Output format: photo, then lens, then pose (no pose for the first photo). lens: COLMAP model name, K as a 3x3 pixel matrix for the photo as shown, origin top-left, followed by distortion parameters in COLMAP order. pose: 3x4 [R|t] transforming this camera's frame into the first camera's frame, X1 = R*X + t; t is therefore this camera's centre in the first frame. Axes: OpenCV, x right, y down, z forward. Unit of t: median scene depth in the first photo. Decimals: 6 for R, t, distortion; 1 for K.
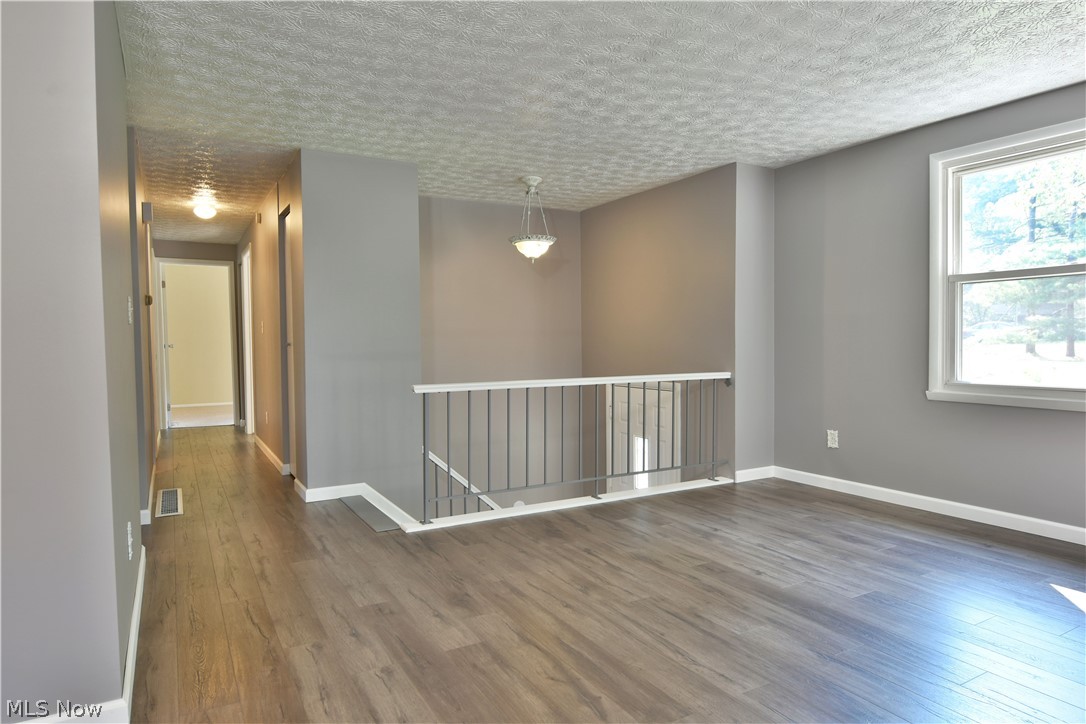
lens RADIAL K [[655.5, 0, 557.3], [0, 655.5, 382.5], [0, 0, 1]] dist [-0.012565, -0.006507]
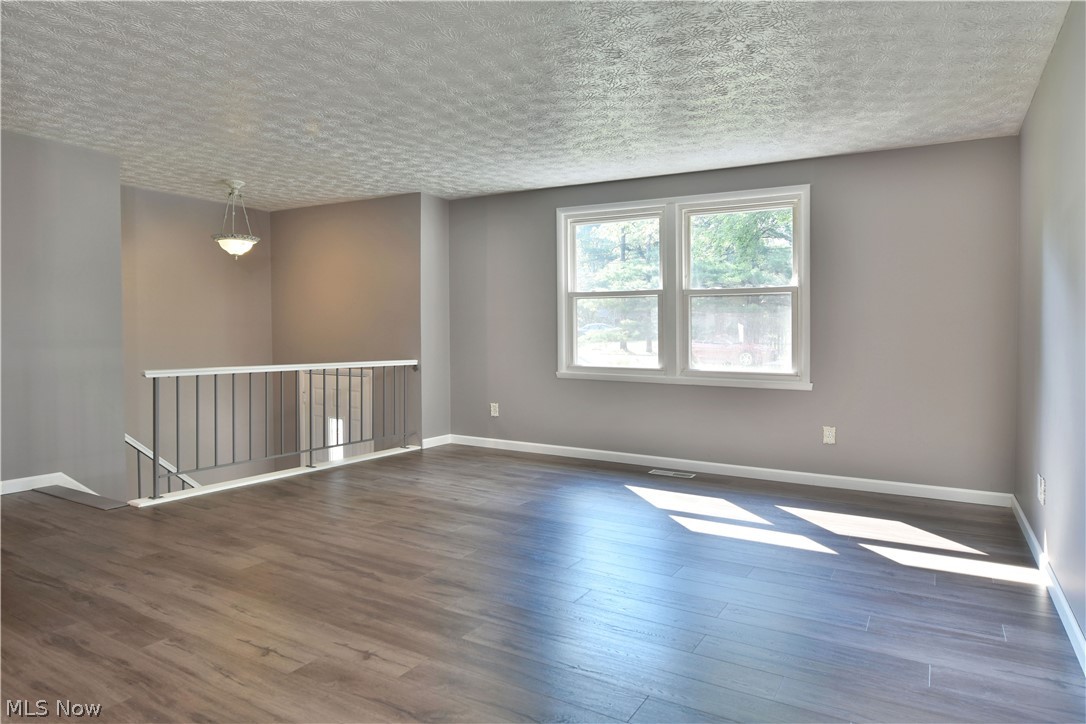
lens RADIAL K [[655.5, 0, 547.5], [0, 655.5, 349.6], [0, 0, 1]] dist [-0.012565, -0.006507]
pose [[0.872190, 0.006134, 0.489128, -0.175045], [0.014395, 0.999166, -0.038199, 0.021847], [-0.488955, 0.040358, 0.871375, -0.277942]]
